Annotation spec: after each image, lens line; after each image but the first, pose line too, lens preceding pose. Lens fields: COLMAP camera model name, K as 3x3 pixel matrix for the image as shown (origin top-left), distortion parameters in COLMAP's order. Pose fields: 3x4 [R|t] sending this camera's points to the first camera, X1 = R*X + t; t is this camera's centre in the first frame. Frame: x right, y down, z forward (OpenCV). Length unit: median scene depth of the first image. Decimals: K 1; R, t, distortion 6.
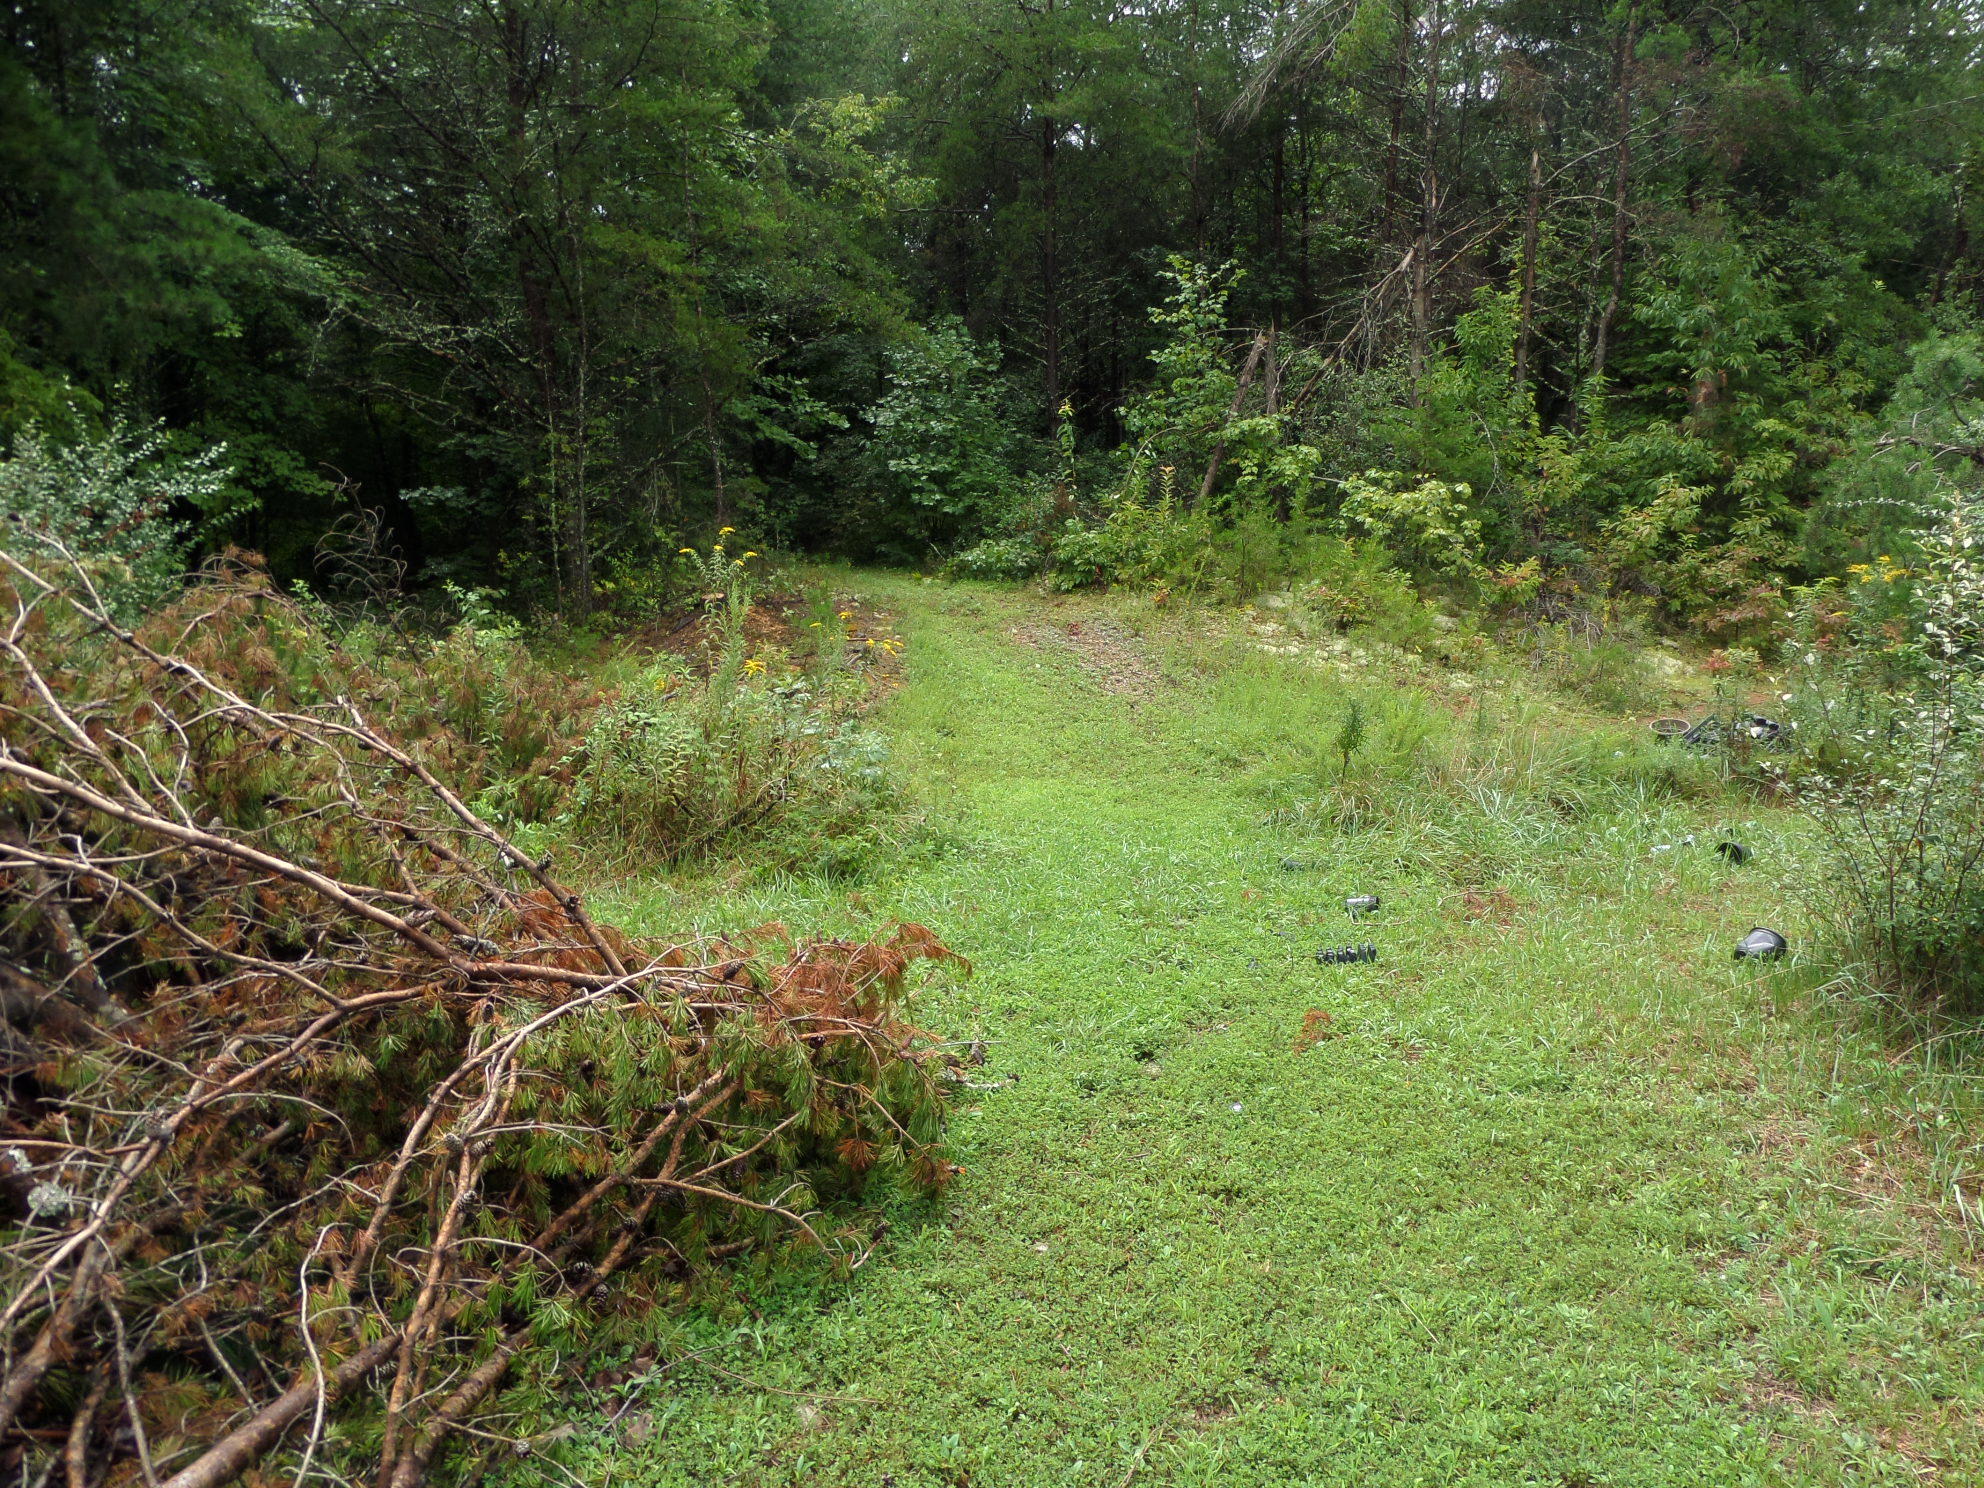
lens RADIAL K [[1437.3, 0, 992.0], [0, 1437.3, 744.0], [0, 0, 1]] dist [-0.021042, -0.000452]
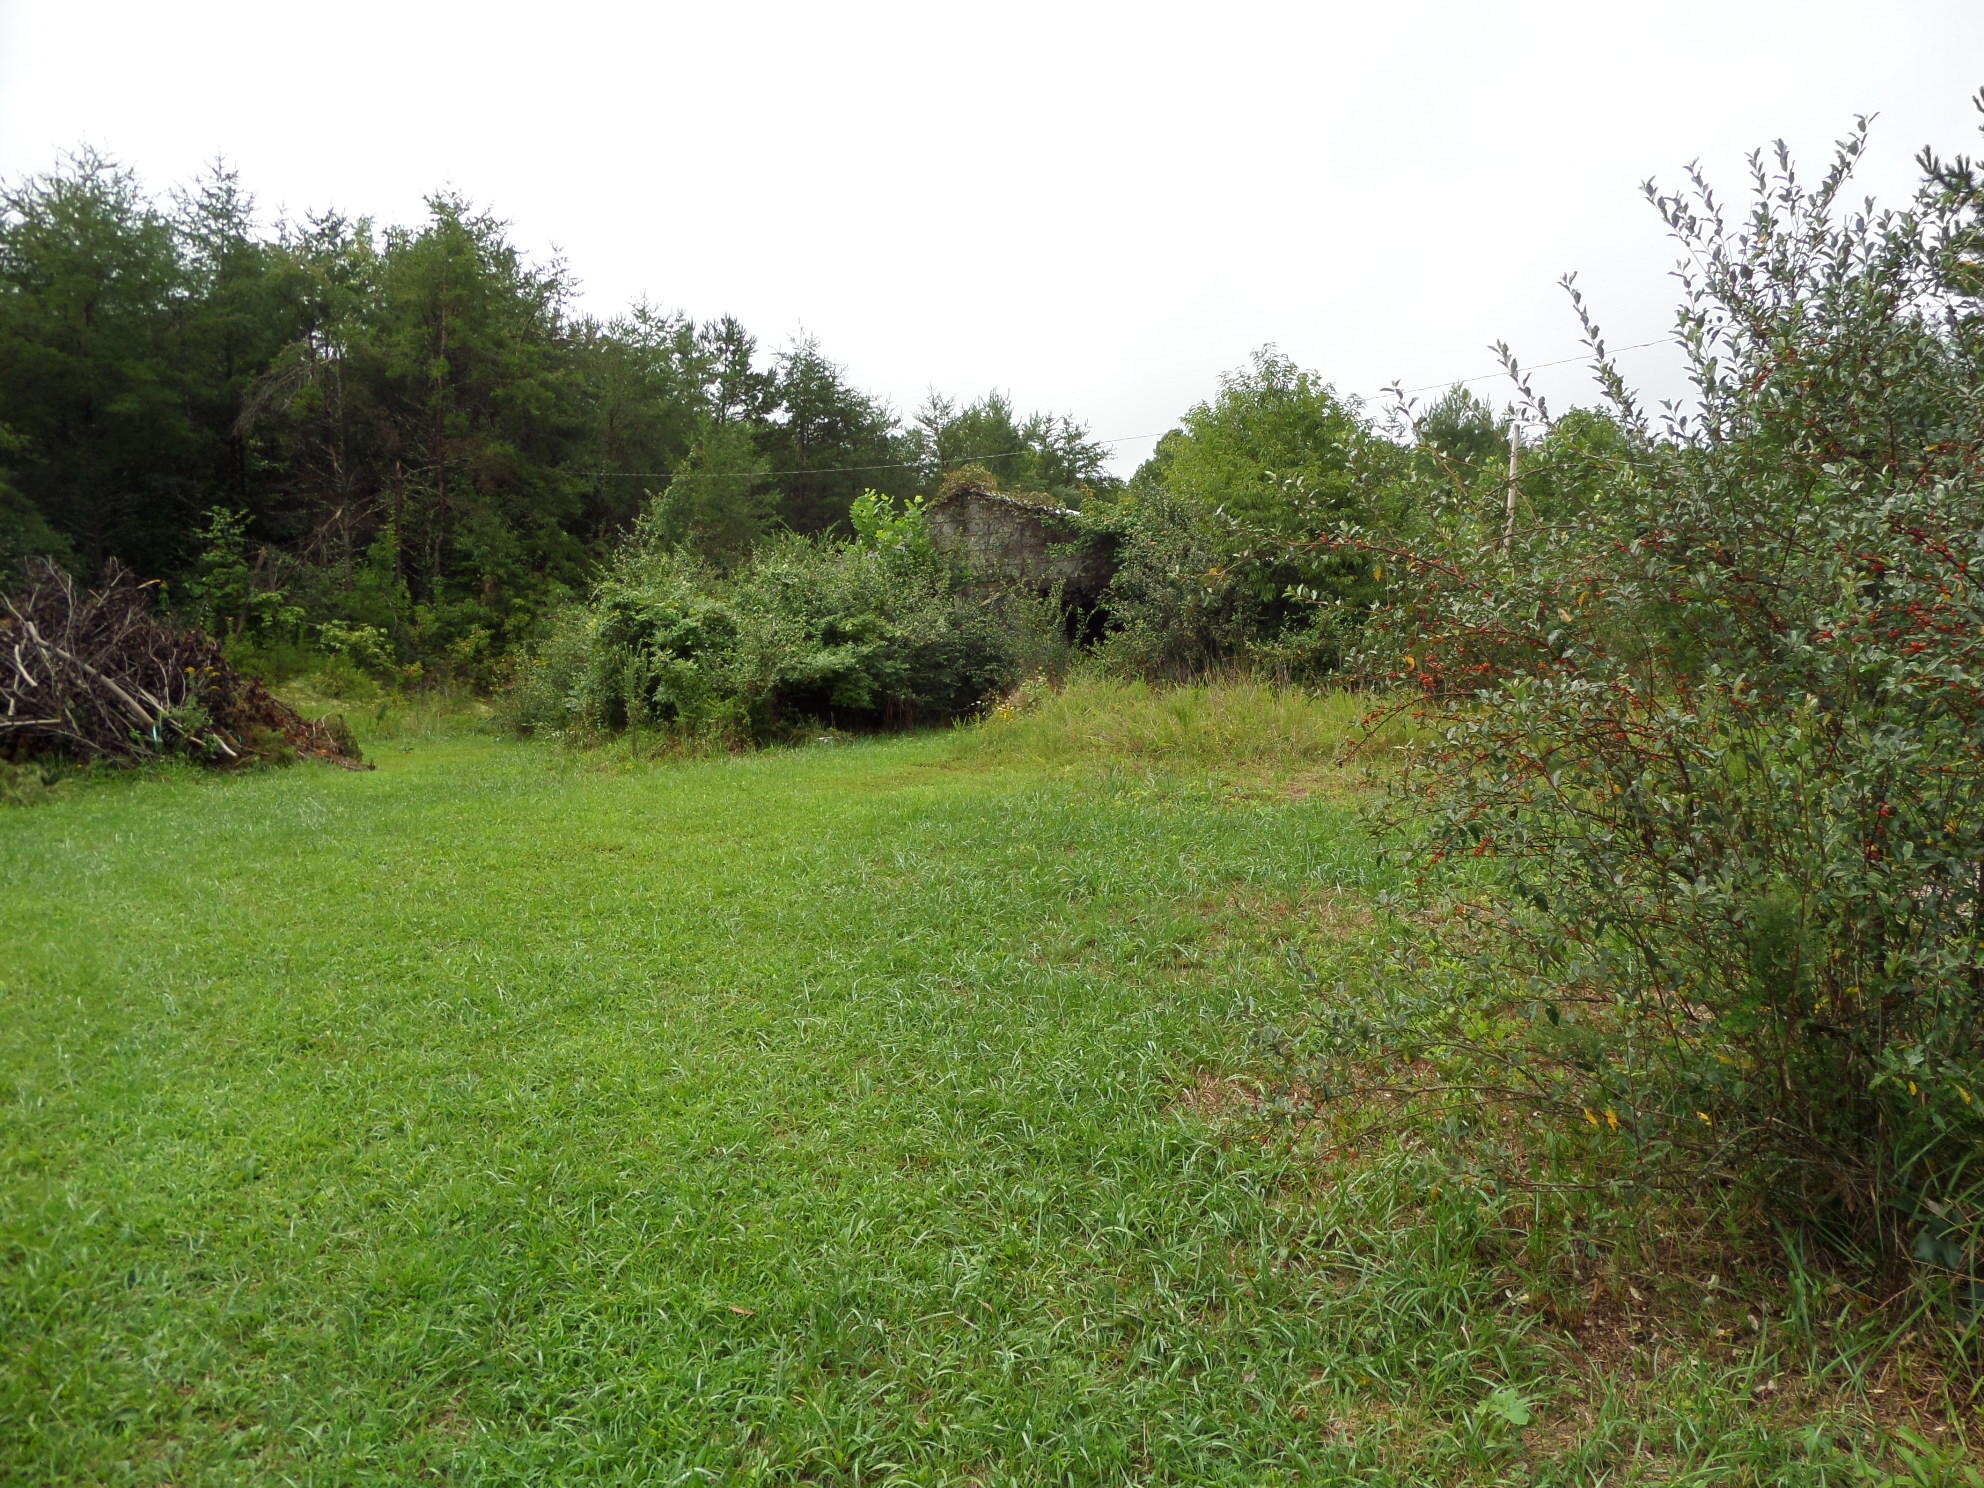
lens RADIAL K [[1437.3, 0, 992.0], [0, 1437.3, 744.0], [0, 0, 1]] dist [-0.021042, -0.000452]
pose [[0.712681, -0.045674, 0.700000, -0.473792], [0.102787, 0.993907, -0.039798, 0.152148], [-0.693917, 0.100314, 0.713033, -1.022949]]
